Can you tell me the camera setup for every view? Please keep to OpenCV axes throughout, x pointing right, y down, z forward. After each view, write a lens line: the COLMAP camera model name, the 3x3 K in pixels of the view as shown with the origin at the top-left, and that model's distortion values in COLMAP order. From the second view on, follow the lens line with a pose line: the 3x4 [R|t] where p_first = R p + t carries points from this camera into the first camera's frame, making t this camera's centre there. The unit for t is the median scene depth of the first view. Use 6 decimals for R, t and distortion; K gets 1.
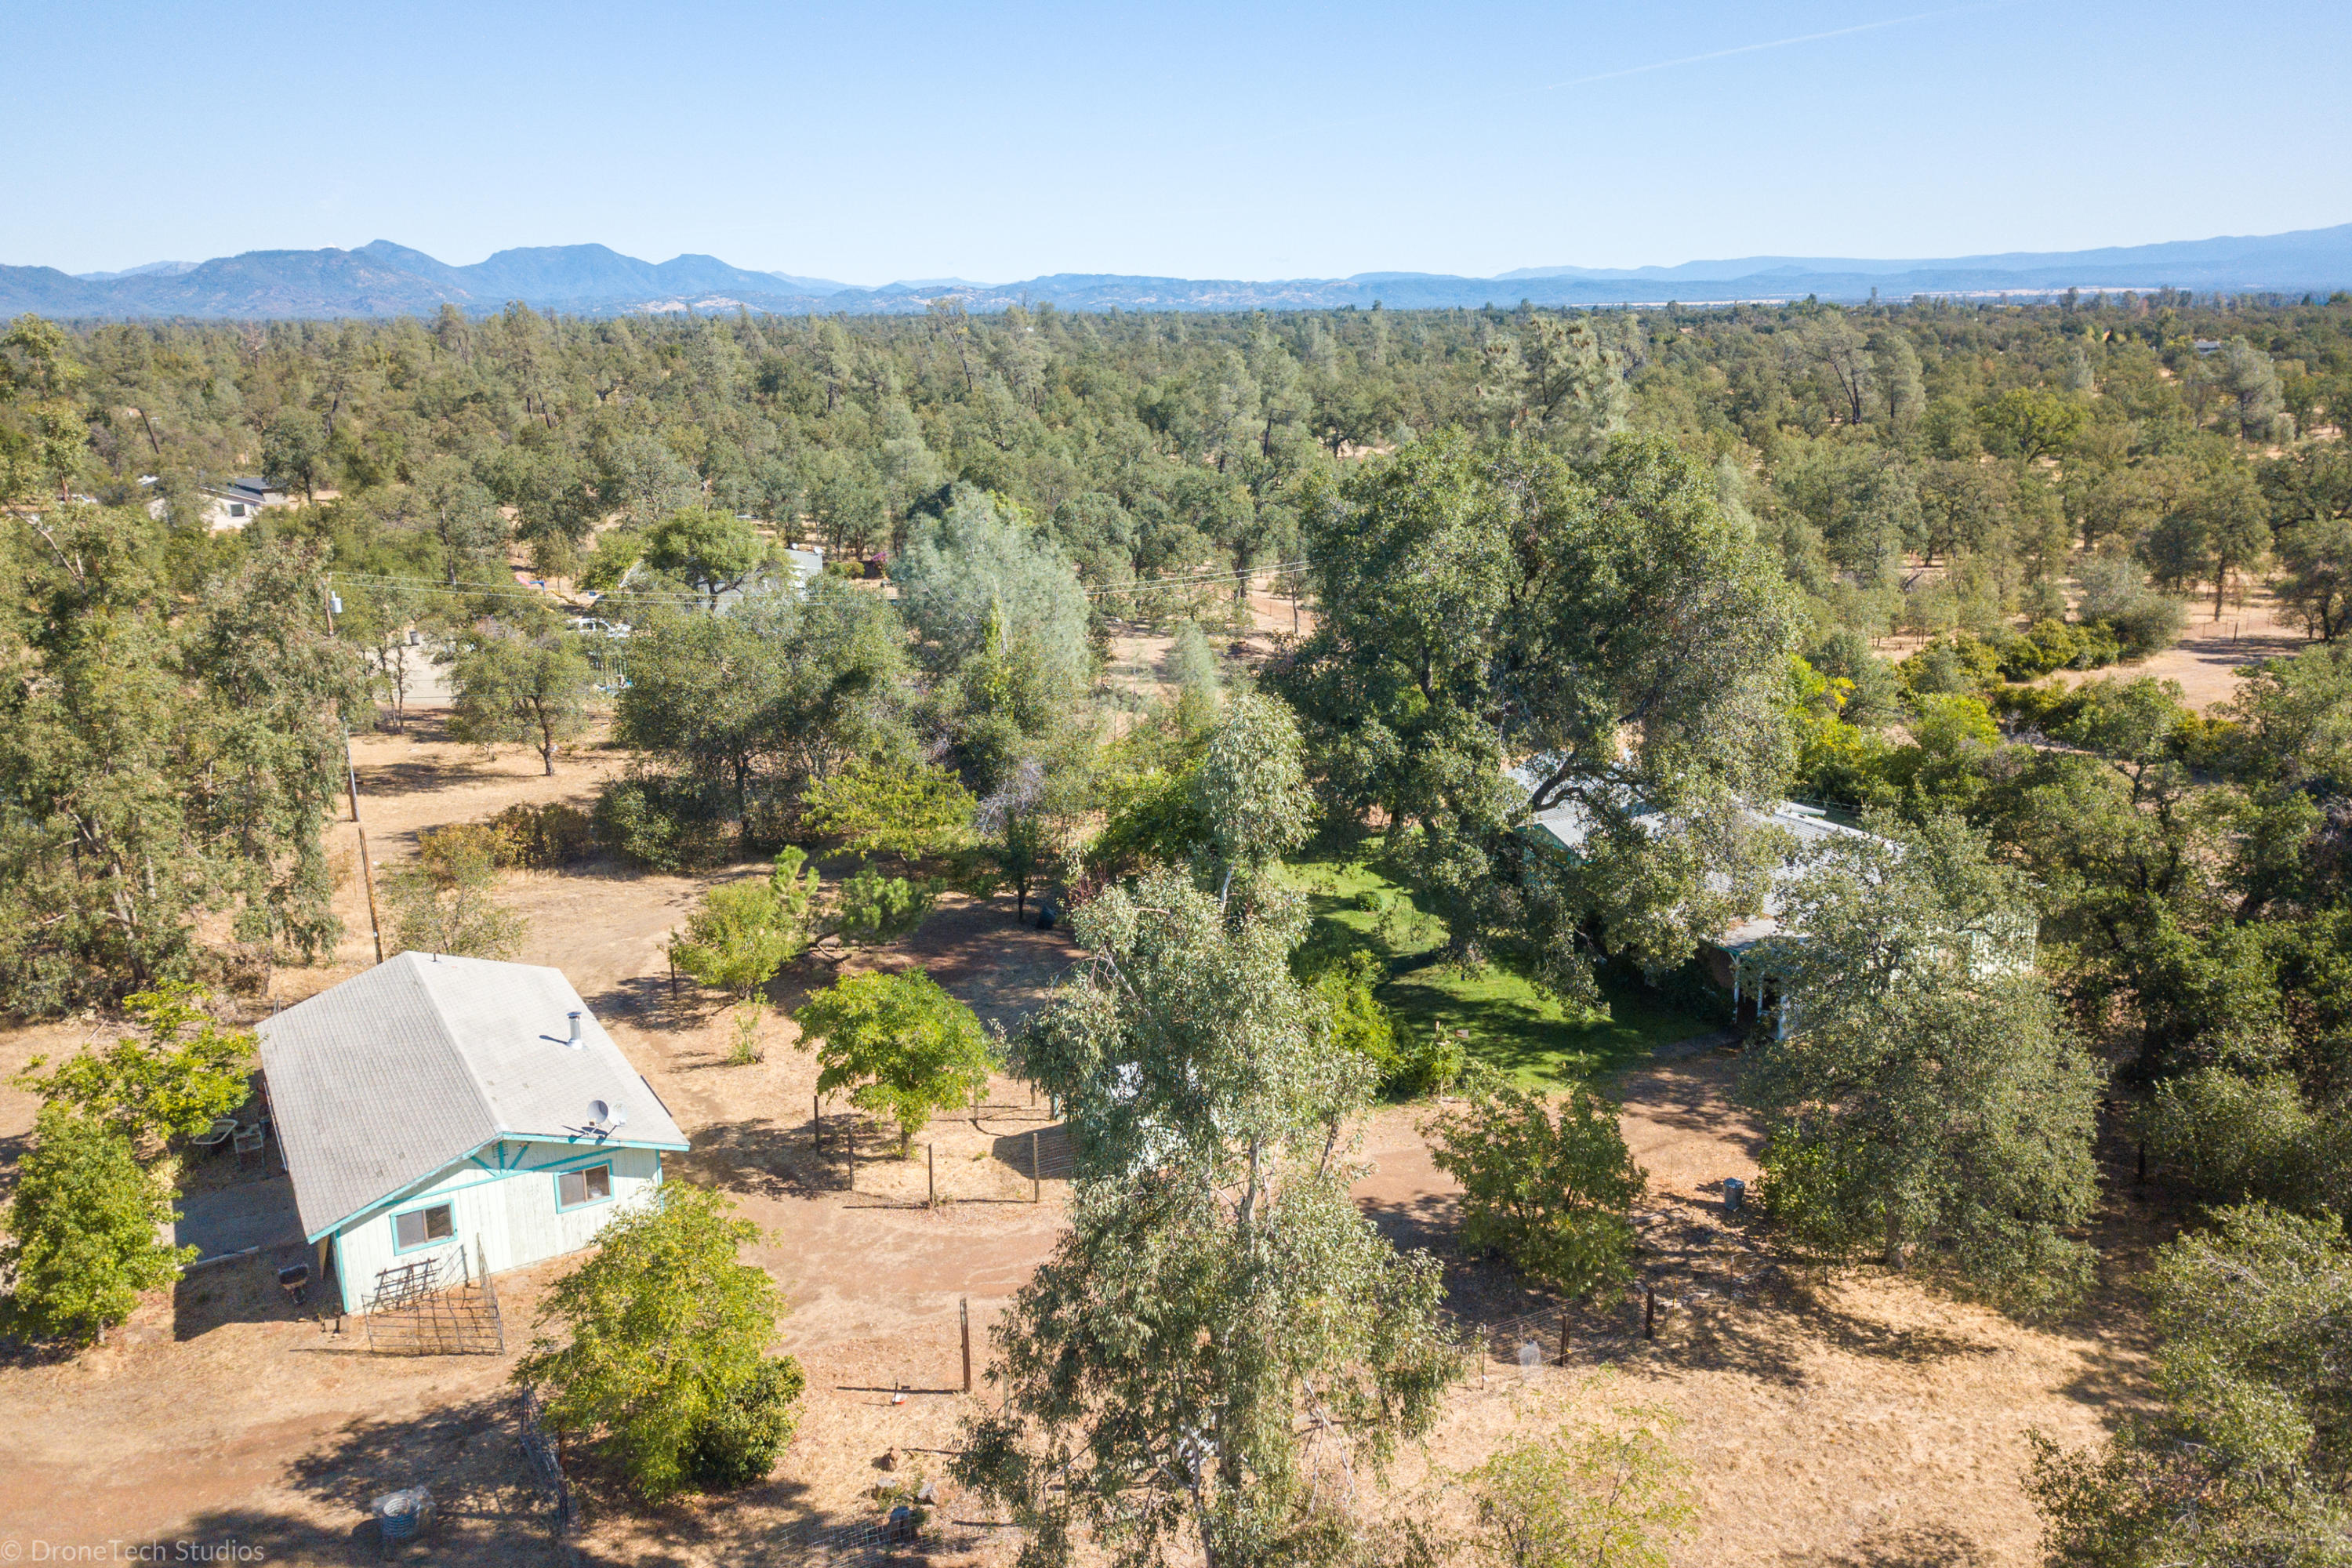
lens RADIAL K [[1785.5, 0, 1204.4], [0, 1785.5, 724.1], [0, 0, 1]] dist [0.013504, -0.000705]
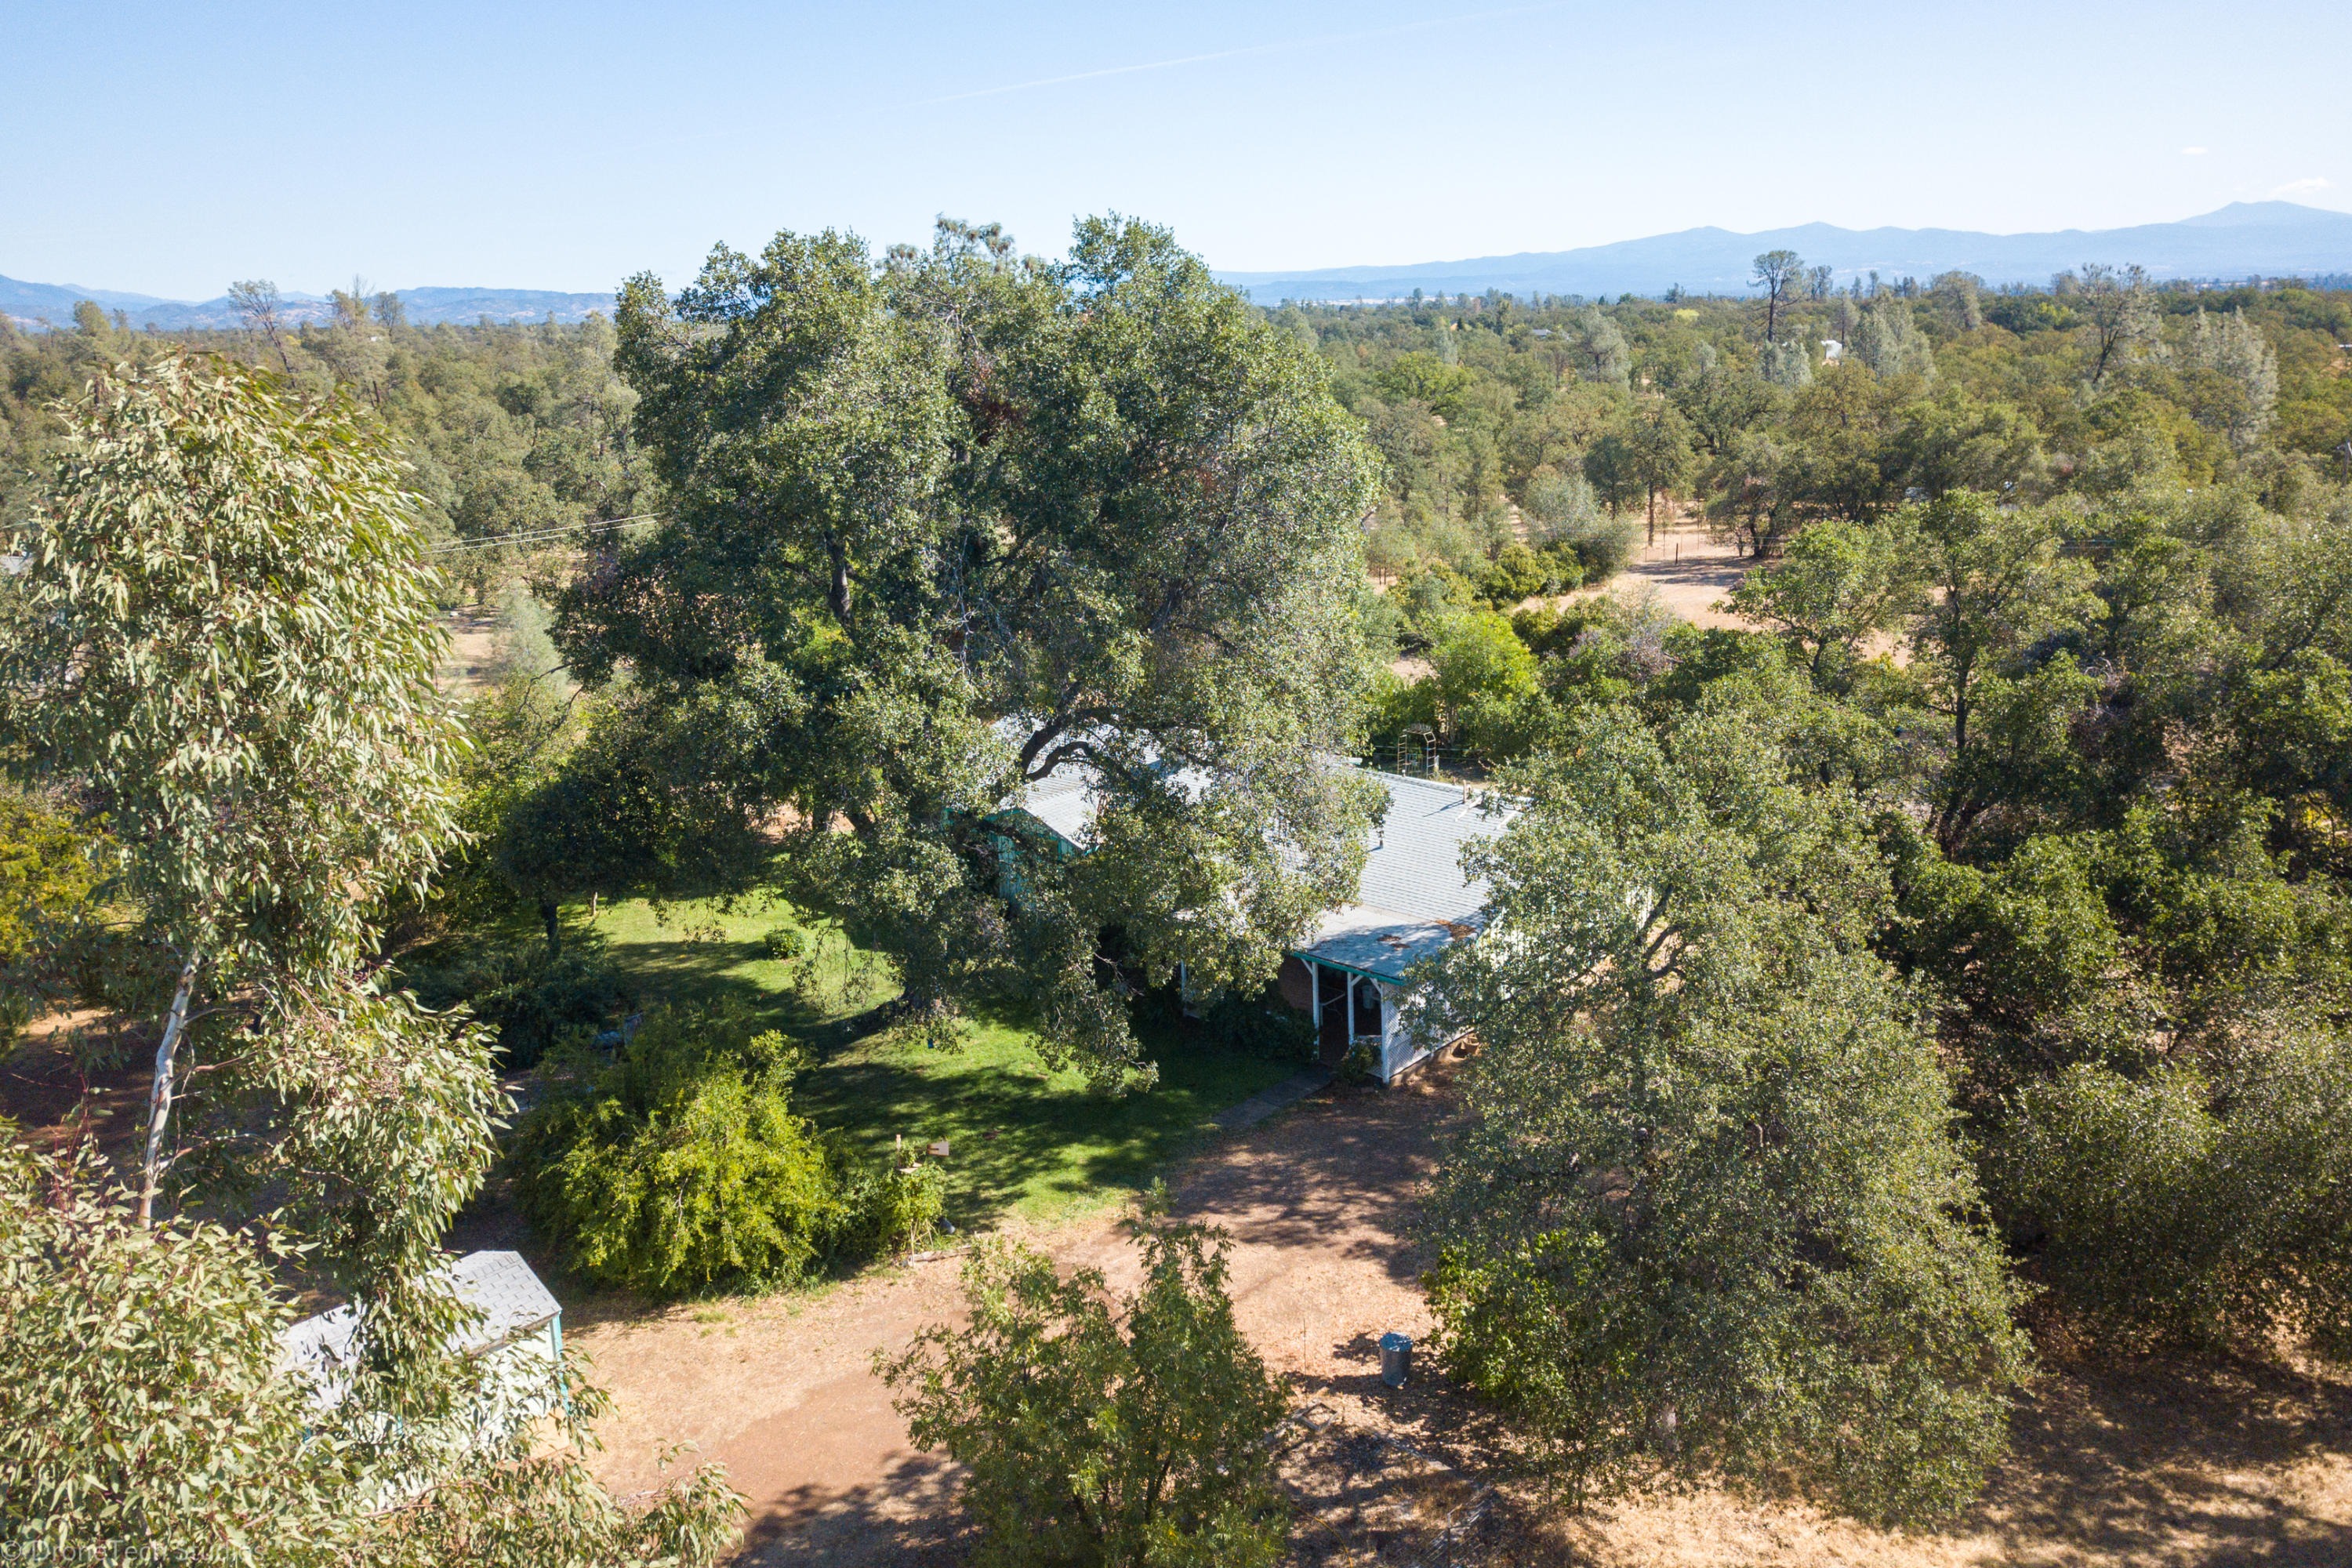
lens RADIAL K [[1858.8, 0, 1186.8], [0, 1858.8, 624.9], [0, 0, 1]] dist [0.025305, -0.001923]
pose [[0.951561, -0.067541, 0.299950, 0.042757], [0.084370, 0.995485, -0.043496, 0.026561], [-0.295658, 0.066696, 0.952963, 0.333981]]
